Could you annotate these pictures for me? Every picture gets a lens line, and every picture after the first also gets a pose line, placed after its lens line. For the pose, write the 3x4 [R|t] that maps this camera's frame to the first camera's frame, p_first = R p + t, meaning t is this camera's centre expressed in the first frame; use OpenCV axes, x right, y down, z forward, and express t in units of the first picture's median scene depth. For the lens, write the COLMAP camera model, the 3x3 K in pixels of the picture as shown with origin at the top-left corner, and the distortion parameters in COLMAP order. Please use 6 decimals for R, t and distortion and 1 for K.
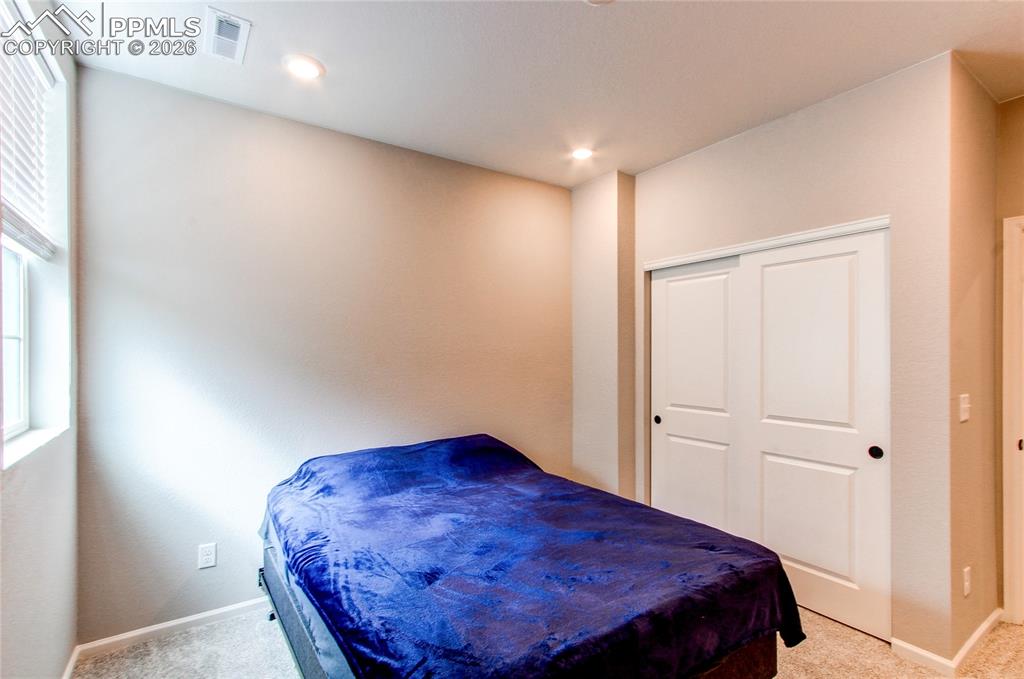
lens RADIAL K [[465.9, 0, 501.4], [0, 465.9, 354.6], [0, 0, 1]] dist [0.000808, 0.001063]
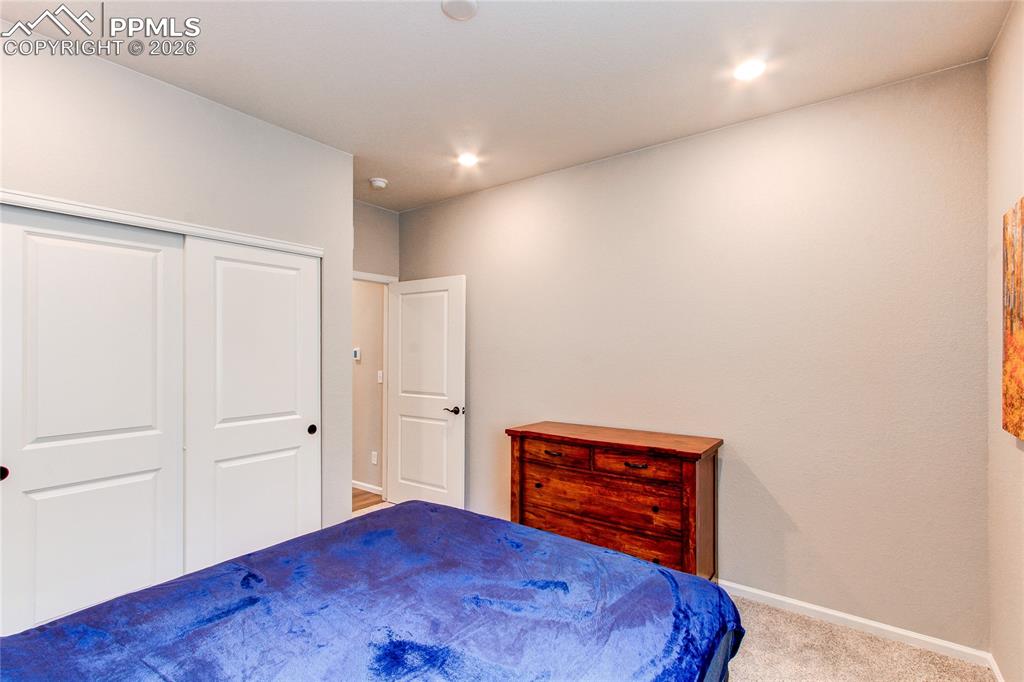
lens RADIAL K [[474.7, 0, 512.0], [0, 474.7, 341.0], [0, 0, 1]] dist [0.000909, 0.000536]
pose [[-0.341969, 0.013687, 0.939612, -0.544354], [0.002228, 0.999903, -0.013754, -0.012527], [-0.939709, -0.002610, -0.341966, 0.823545]]
